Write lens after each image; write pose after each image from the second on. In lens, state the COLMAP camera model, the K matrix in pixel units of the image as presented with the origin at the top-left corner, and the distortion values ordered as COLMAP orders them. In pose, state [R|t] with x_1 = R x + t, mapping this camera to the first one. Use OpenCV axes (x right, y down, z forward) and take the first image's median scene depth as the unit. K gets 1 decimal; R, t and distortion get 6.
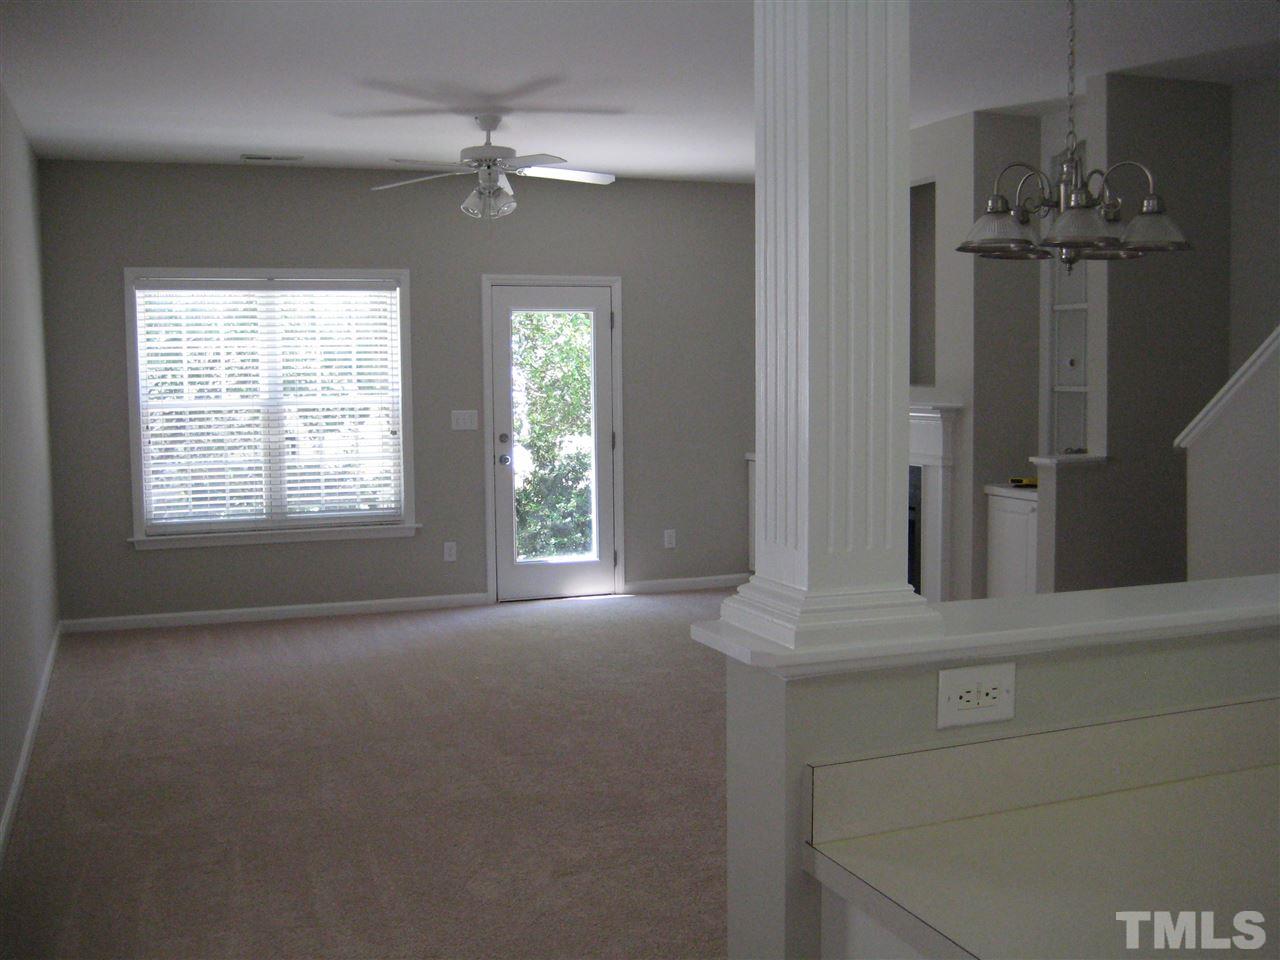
lens RADIAL K [[1349.1, 0, 634.5], [0, 1349.1, 477.2], [0, 0, 1]] dist [-0.078595, 0.000000]
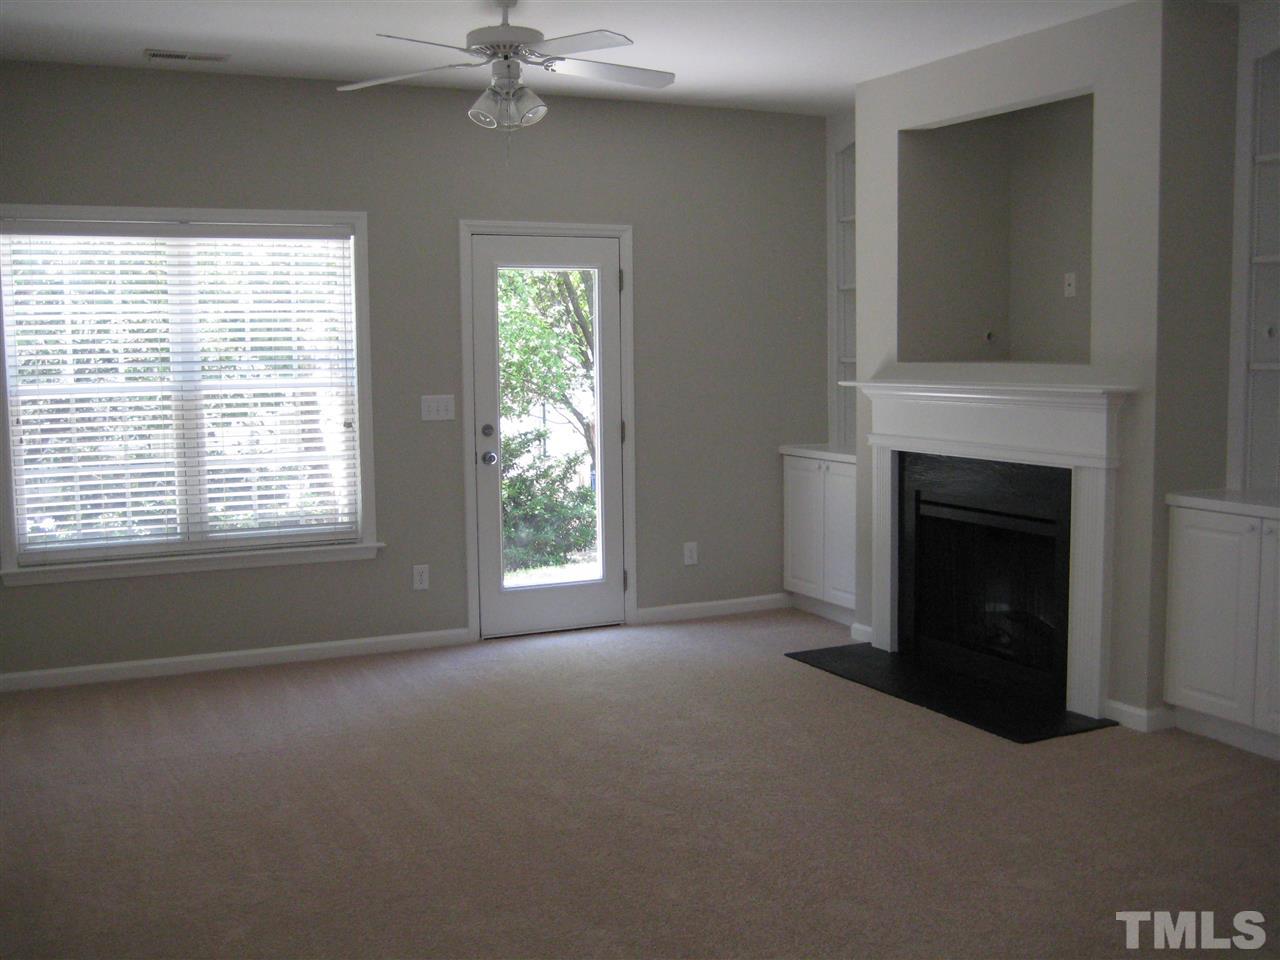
lens RADIAL K [[1349.1, 0, 641.8], [0, 1349.1, 480.7], [0, 0, 1]] dist [-0.078595, 0.000000]
pose [[0.995802, -0.009783, 0.091012, -0.082742], [0.008113, 0.999792, 0.018700, -0.014381], [-0.091176, -0.017883, 0.995674, 0.222534]]
